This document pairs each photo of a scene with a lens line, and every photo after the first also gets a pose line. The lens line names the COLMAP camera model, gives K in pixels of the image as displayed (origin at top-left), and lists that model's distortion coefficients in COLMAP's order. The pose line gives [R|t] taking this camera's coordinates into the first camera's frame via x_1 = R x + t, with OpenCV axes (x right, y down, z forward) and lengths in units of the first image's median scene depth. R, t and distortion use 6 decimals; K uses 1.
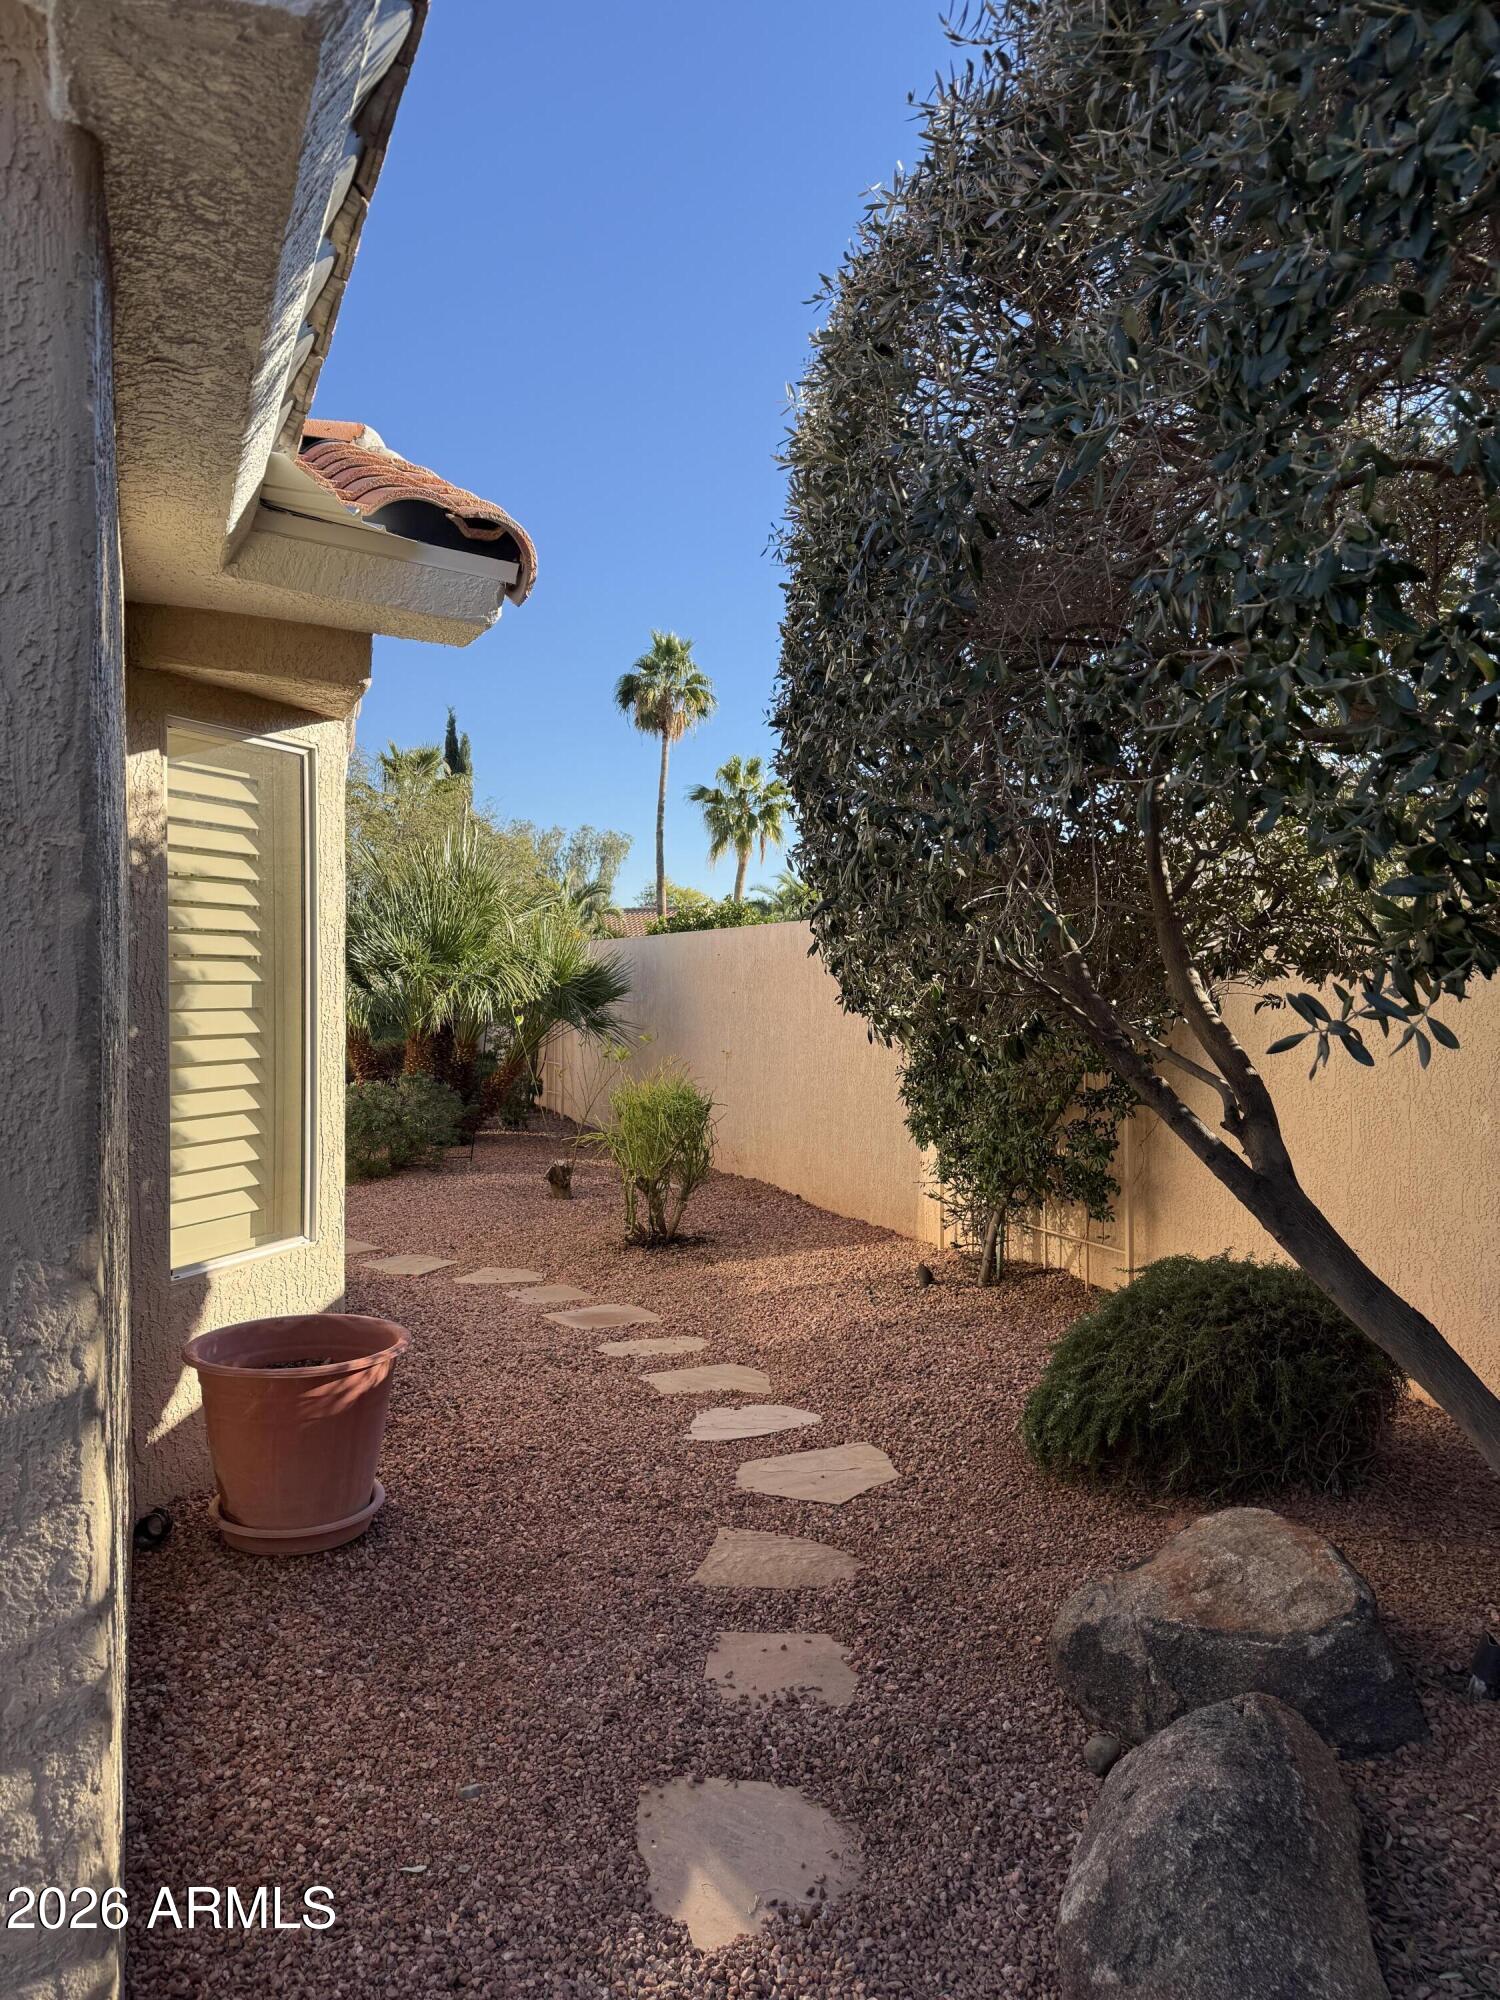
lens RADIAL K [[1400.5, 0, 750.1], [0, 1400.5, 996.4], [0, 0, 1]] dist [-0.005312, -0.007742]
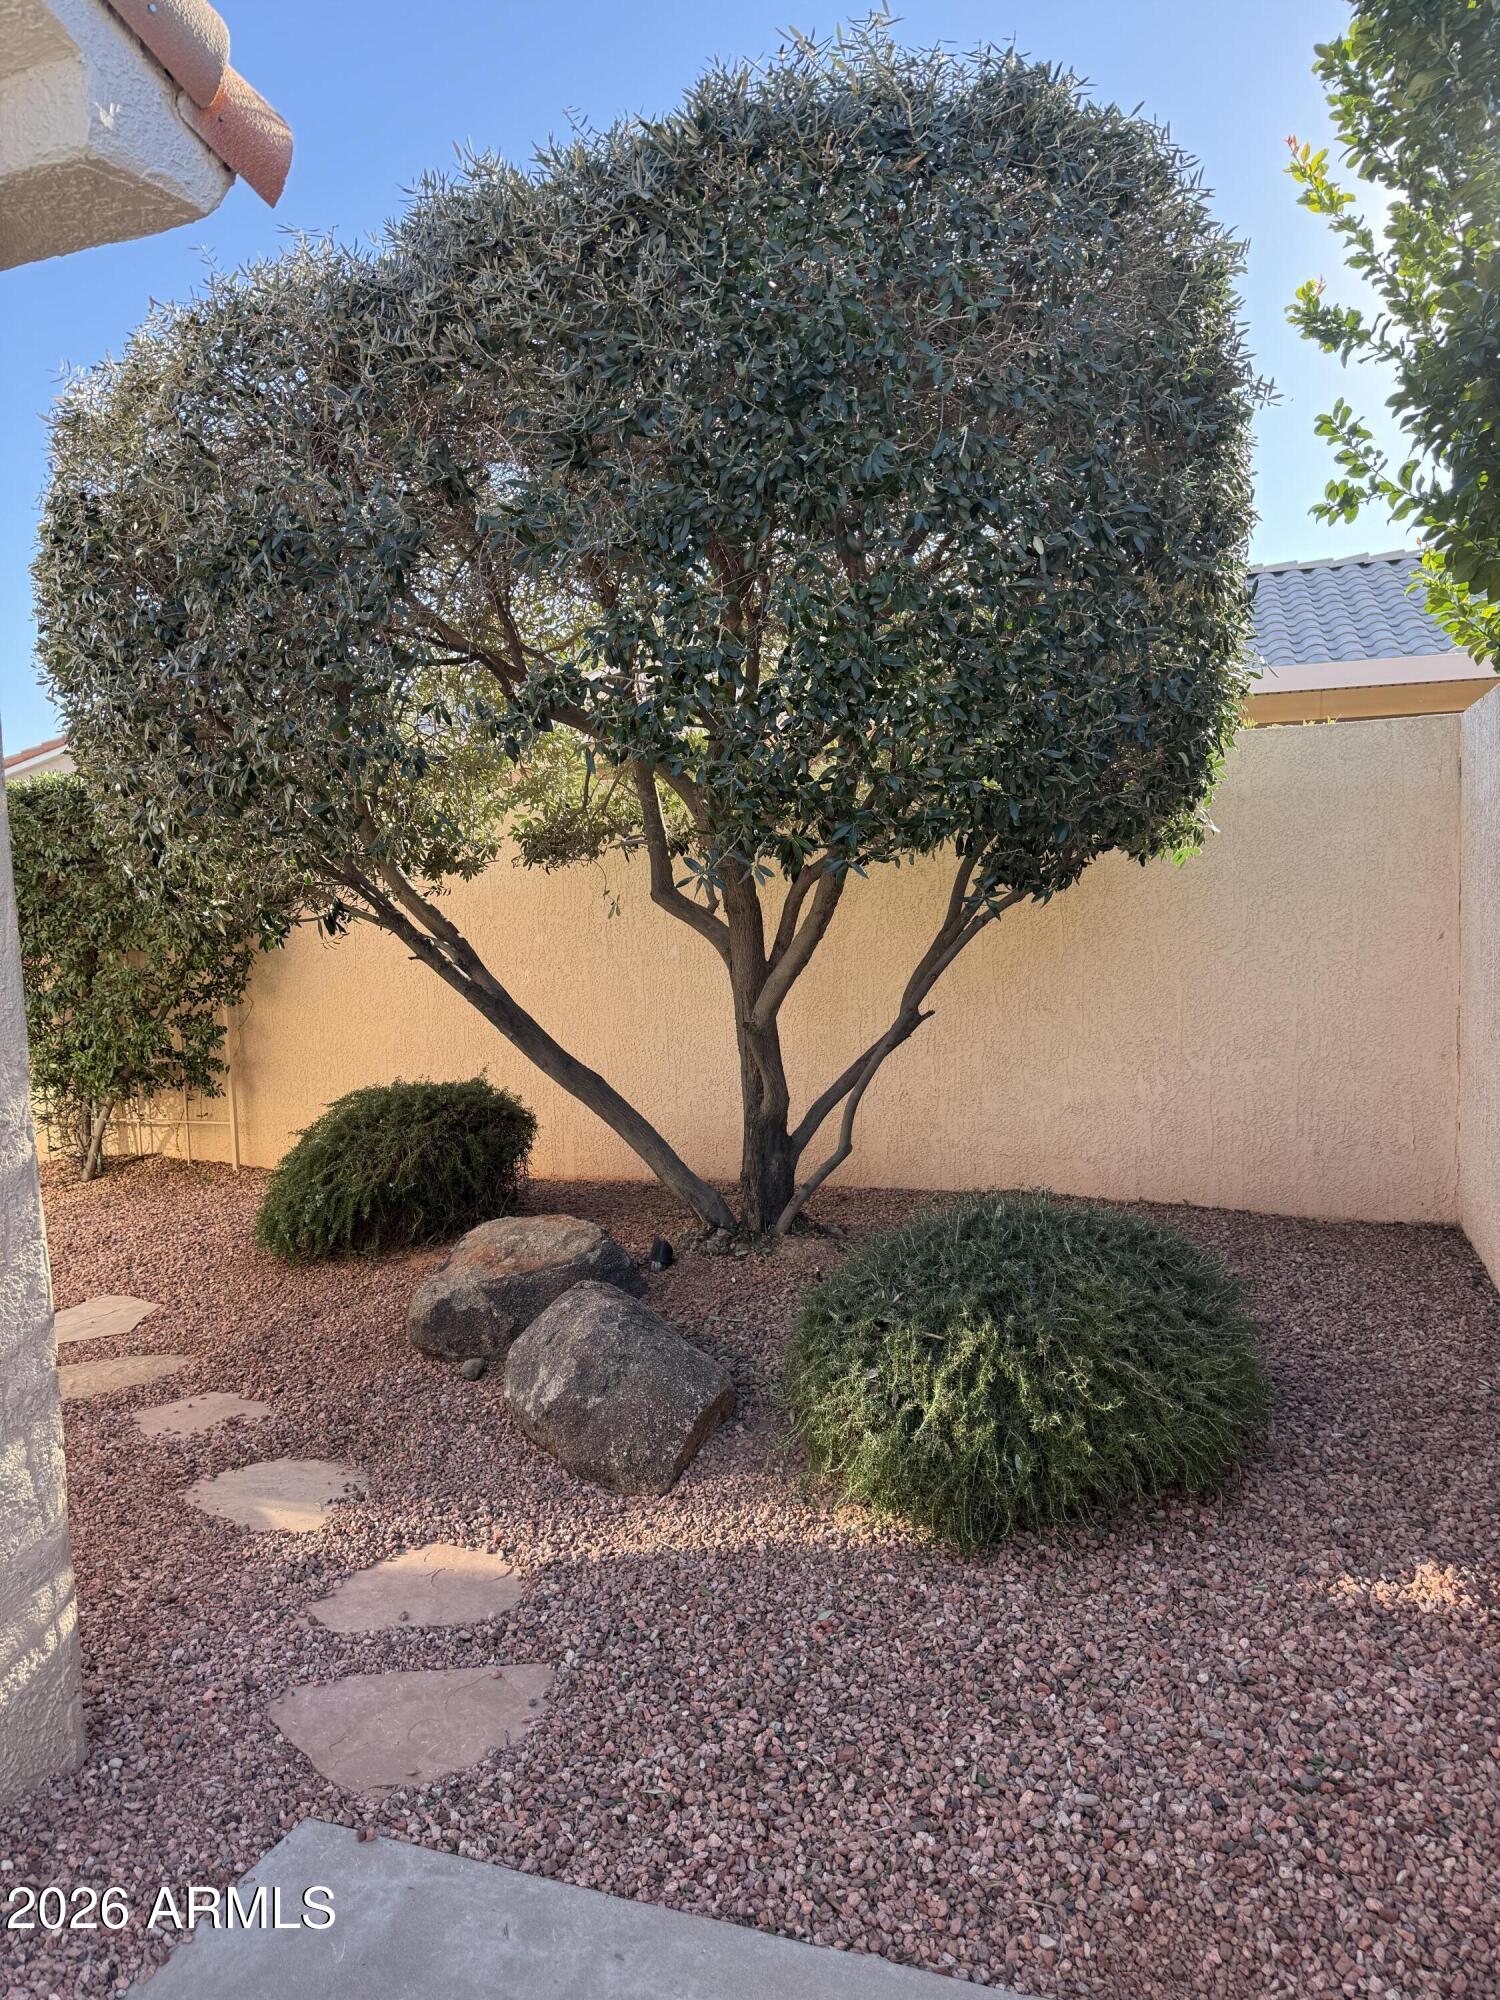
lens RADIAL K [[1397.8, 0, 750.2], [0, 1397.8, 1000.9], [0, 0, 1]] dist [-0.000736, -0.000967]
pose [[0.692498, -0.086393, 0.716228, -0.407641], [0.048936, 0.996142, 0.072842, 0.027543], [-0.719758, -0.015394, 0.694055, -0.191258]]
